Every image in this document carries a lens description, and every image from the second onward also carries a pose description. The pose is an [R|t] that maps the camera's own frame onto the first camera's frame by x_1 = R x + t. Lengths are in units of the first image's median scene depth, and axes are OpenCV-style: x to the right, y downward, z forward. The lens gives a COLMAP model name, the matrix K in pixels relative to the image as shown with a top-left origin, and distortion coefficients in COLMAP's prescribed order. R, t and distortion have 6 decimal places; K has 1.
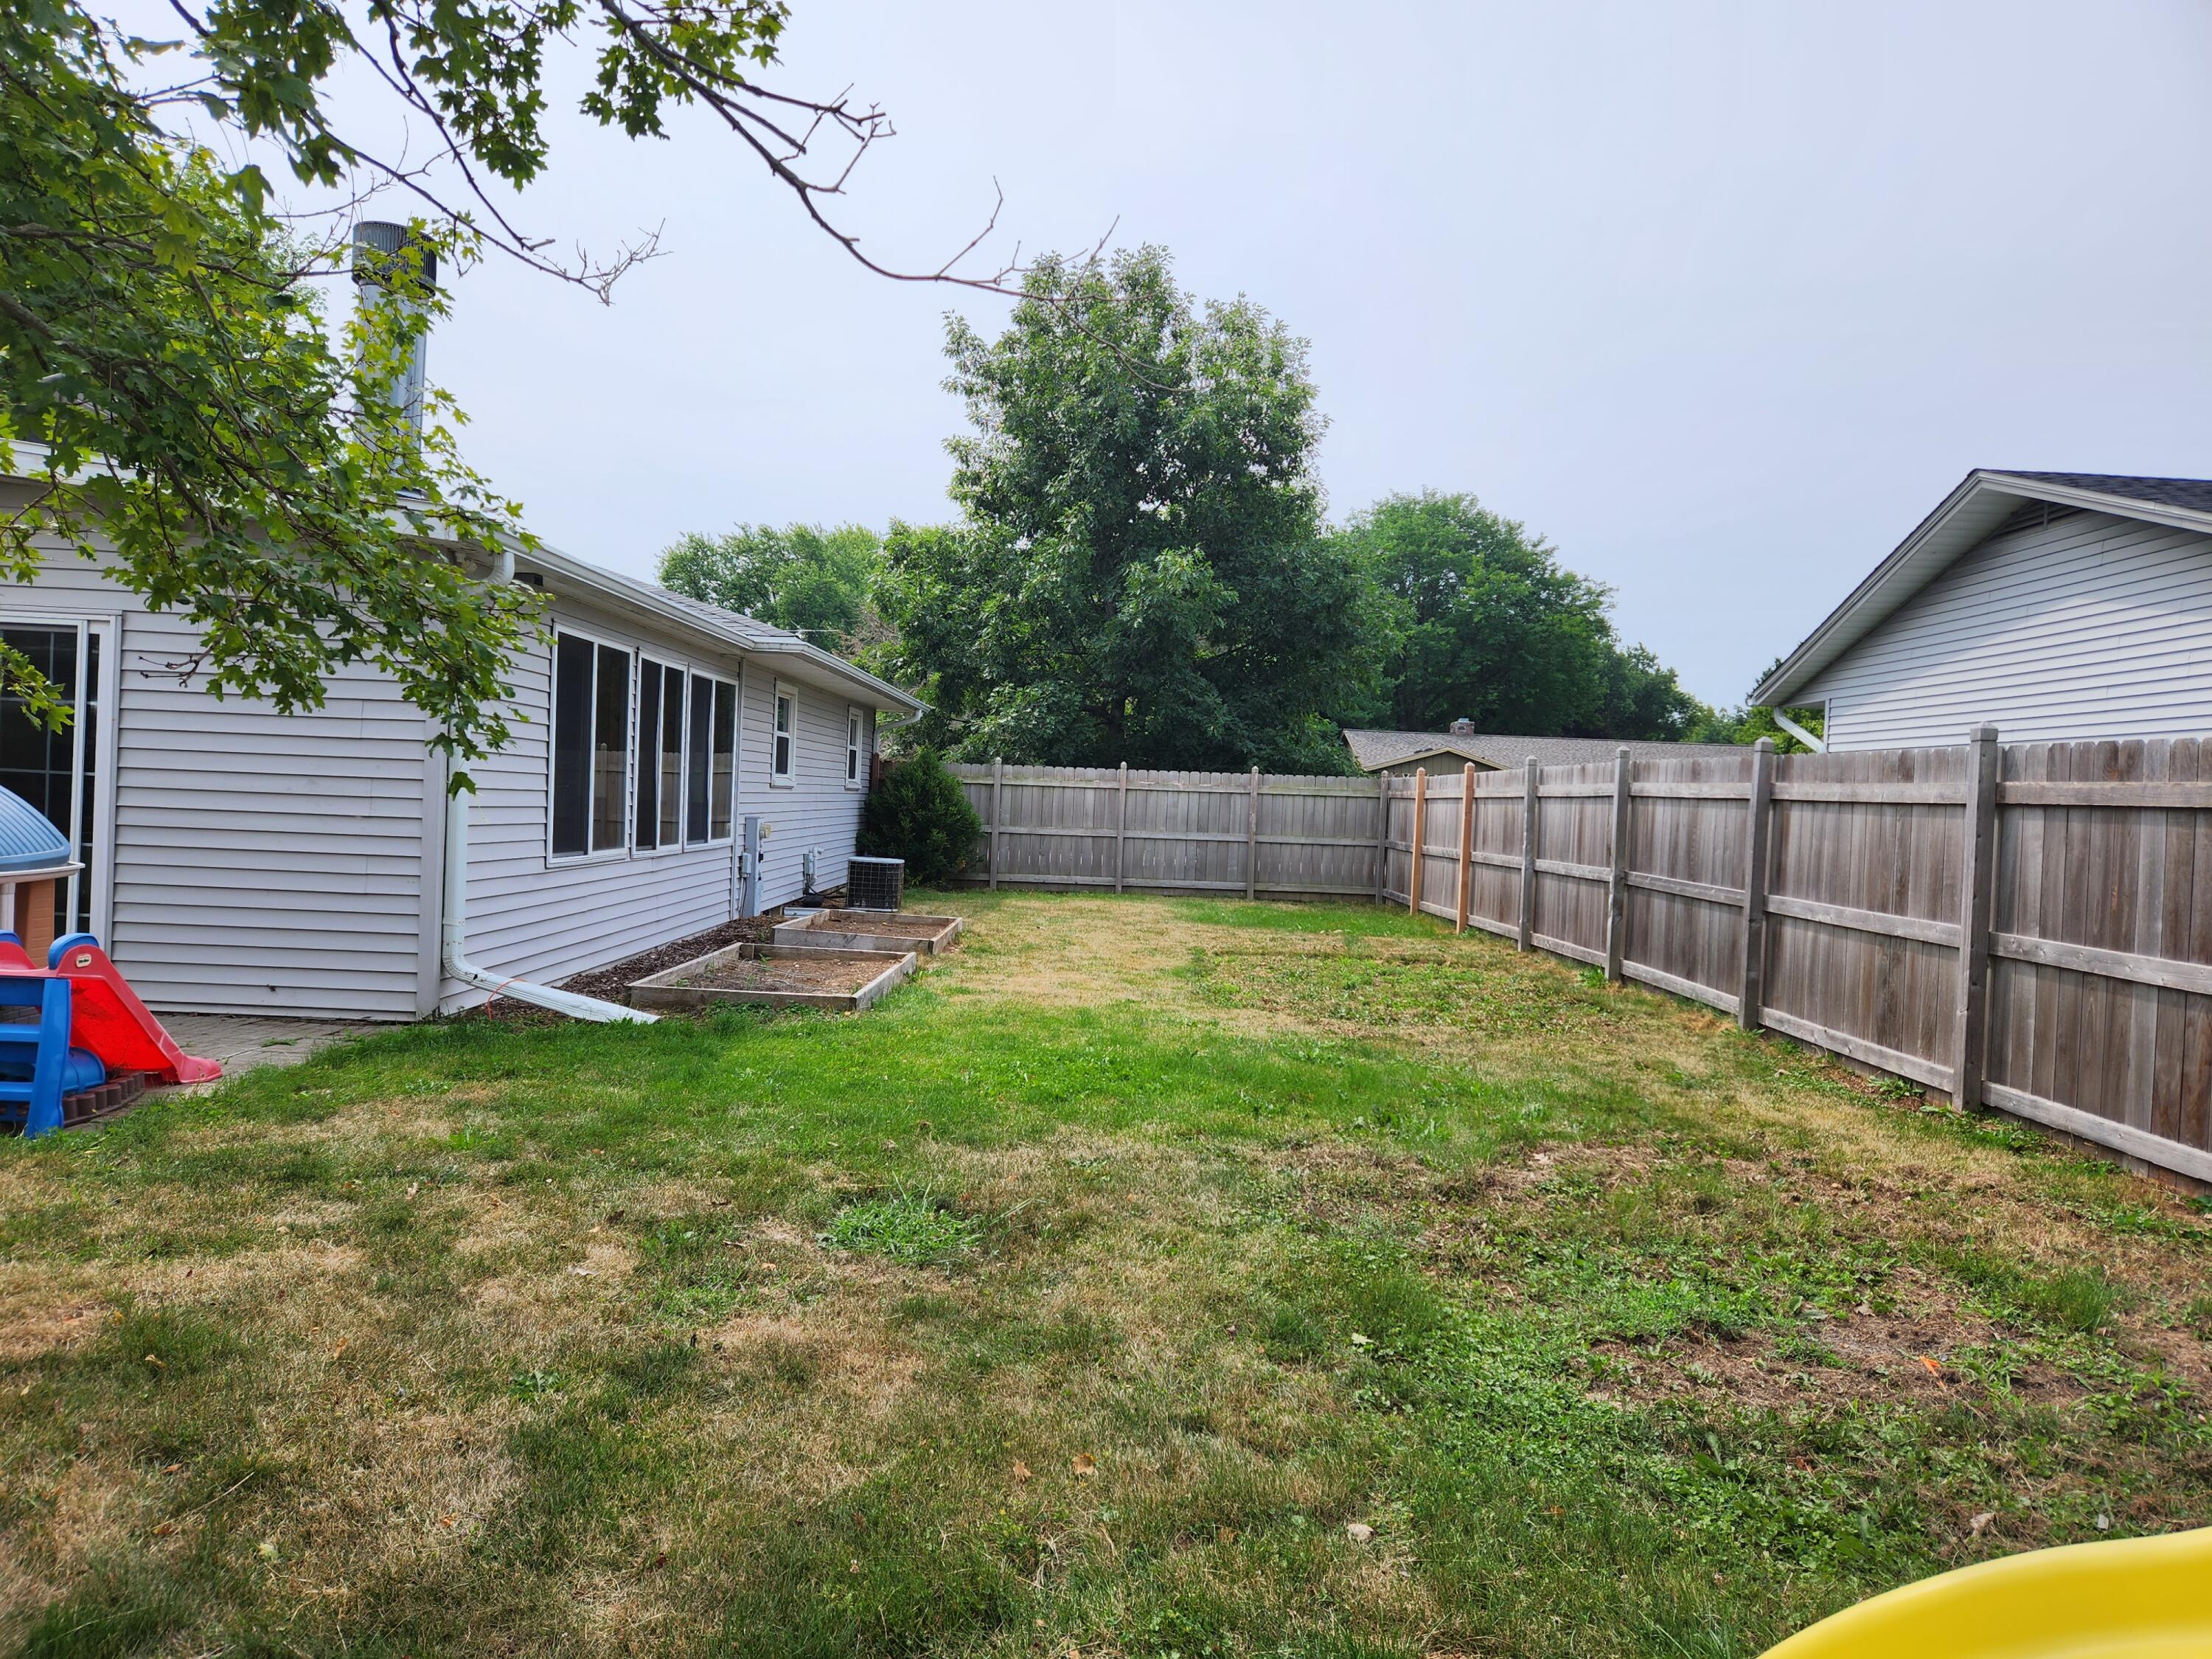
lens RADIAL K [[1455.8, 0, 1078.3], [0, 1455.8, 840.8], [0, 0, 1]] dist [0.053253, -0.034524]
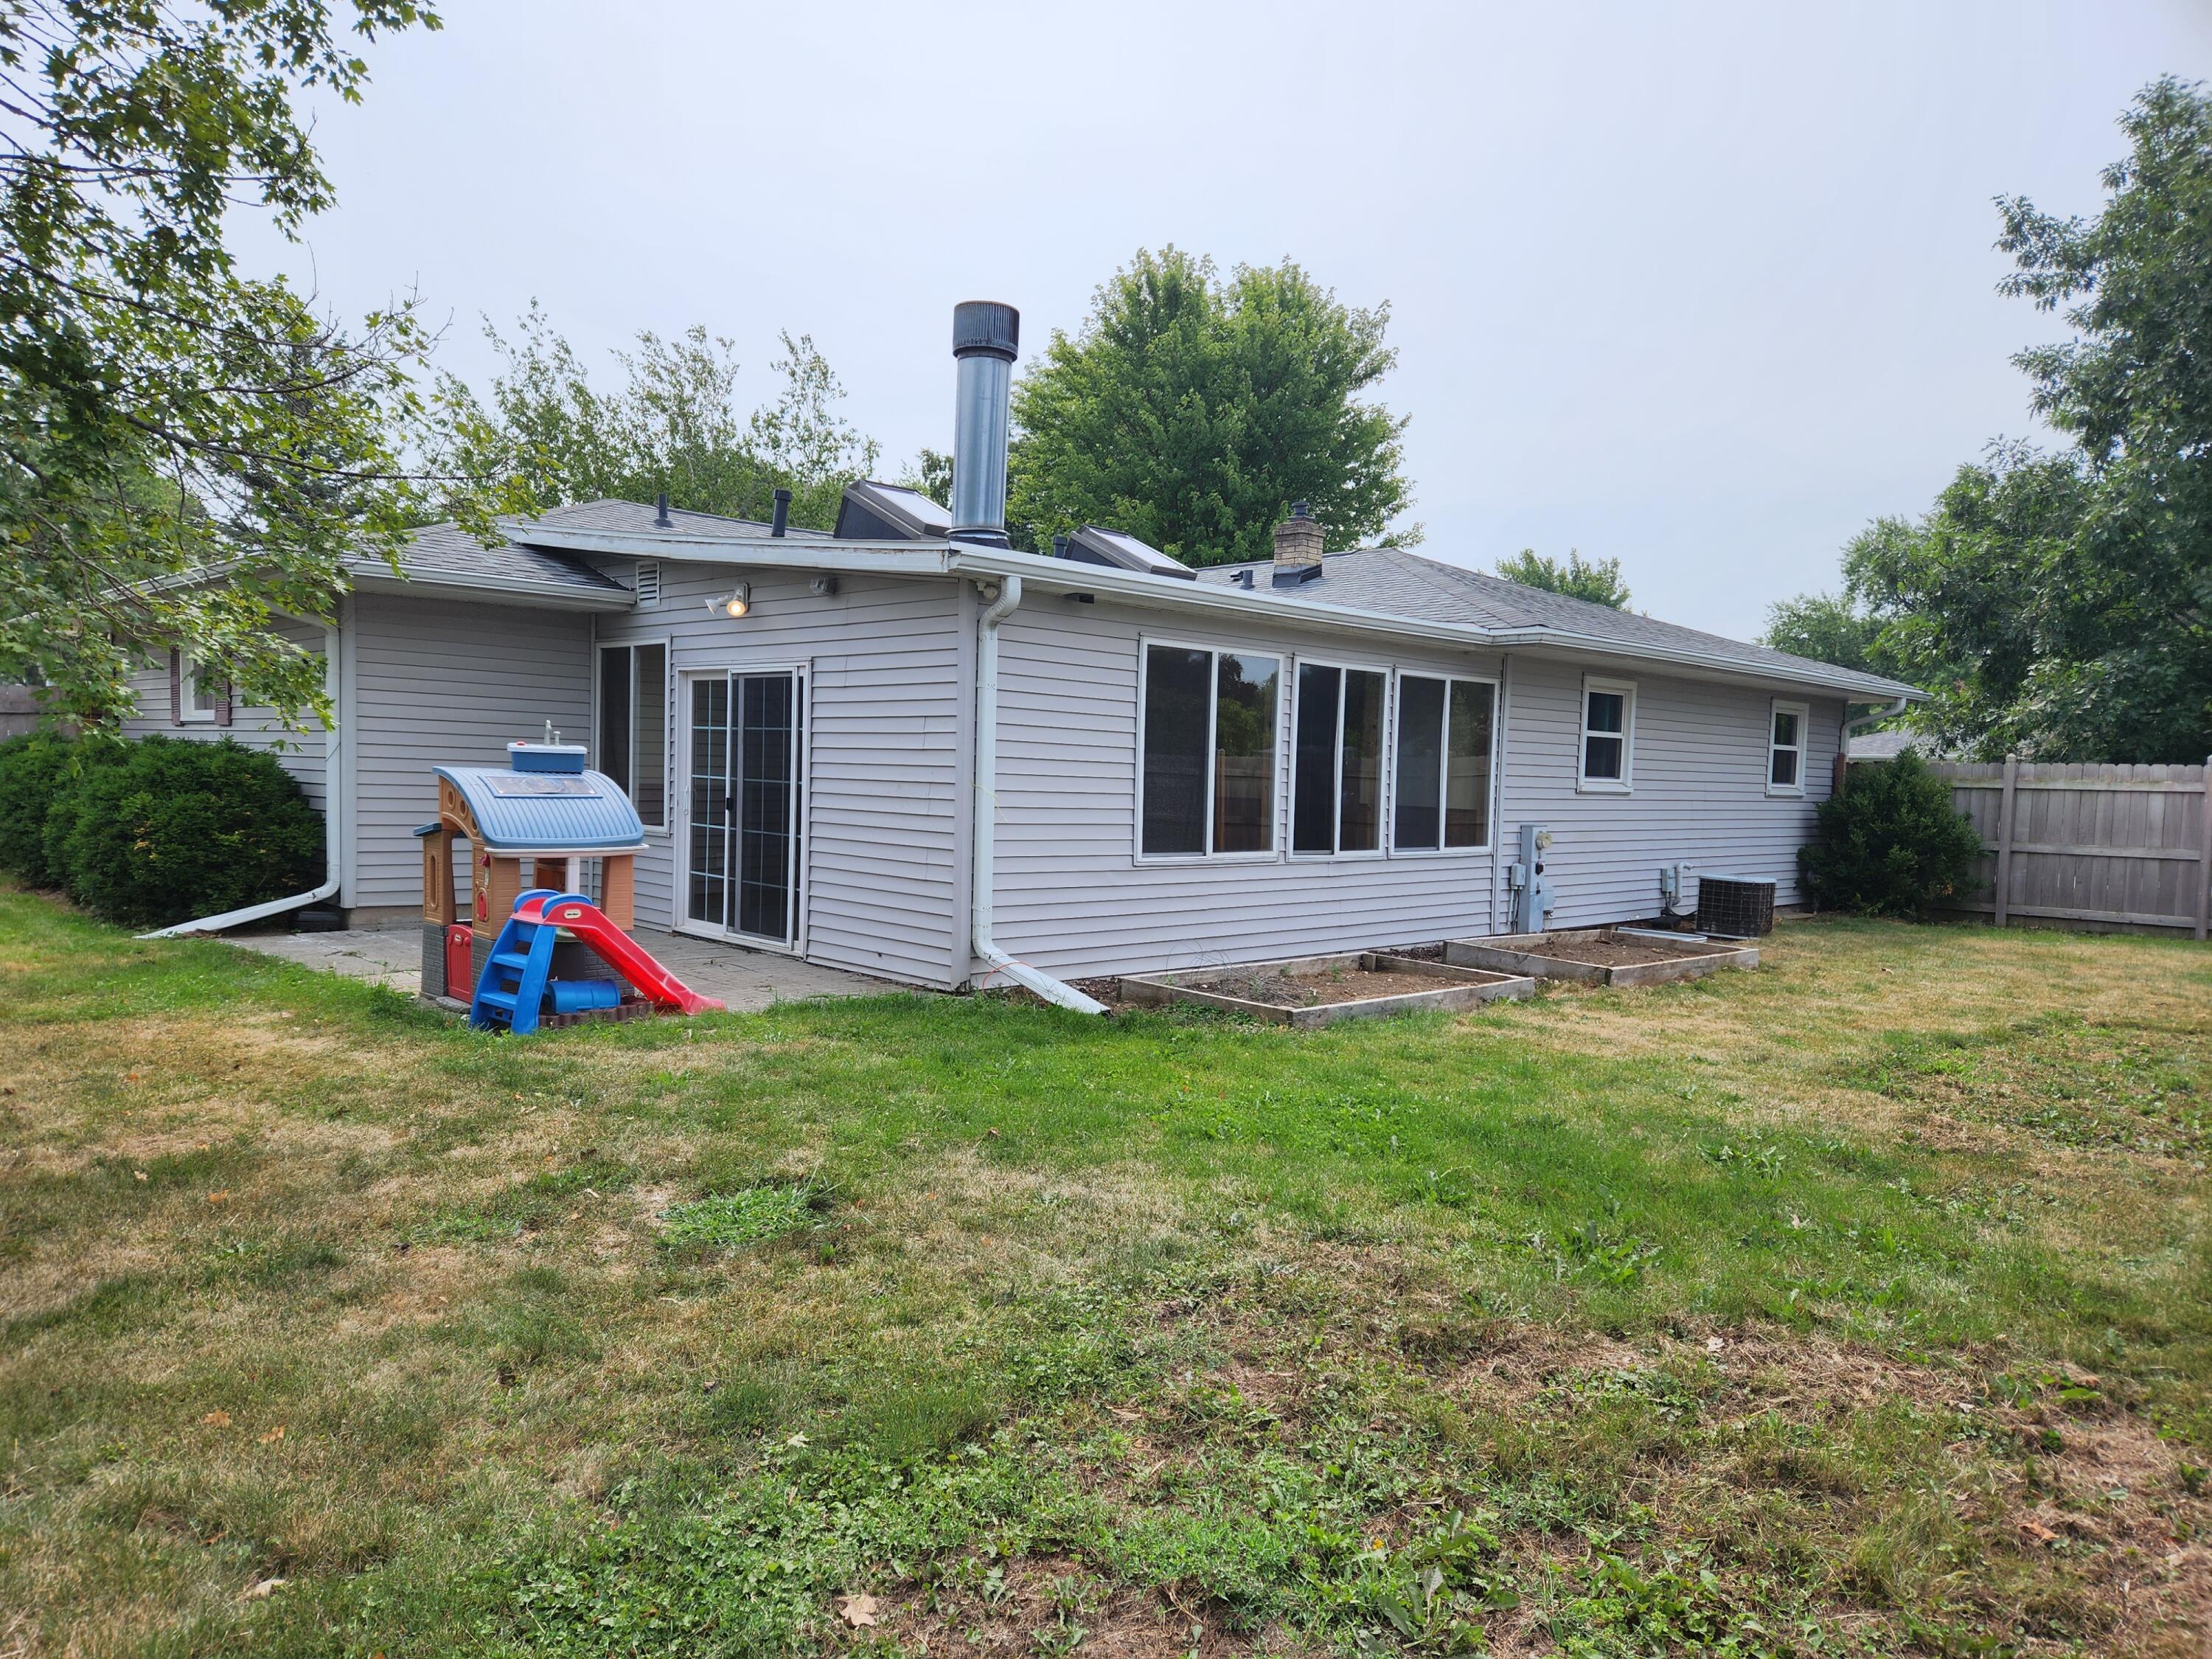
lens RADIAL K [[1455.8, 0, 1078.3], [0, 1455.8, 840.8], [0, 0, 1]] dist [0.053253, -0.034524]
pose [[0.698633, 0.012647, -0.715368, 0.219344], [-0.021332, 0.999767, -0.003159, 0.002558], [0.715162, 0.017467, 0.698740, 0.136001]]
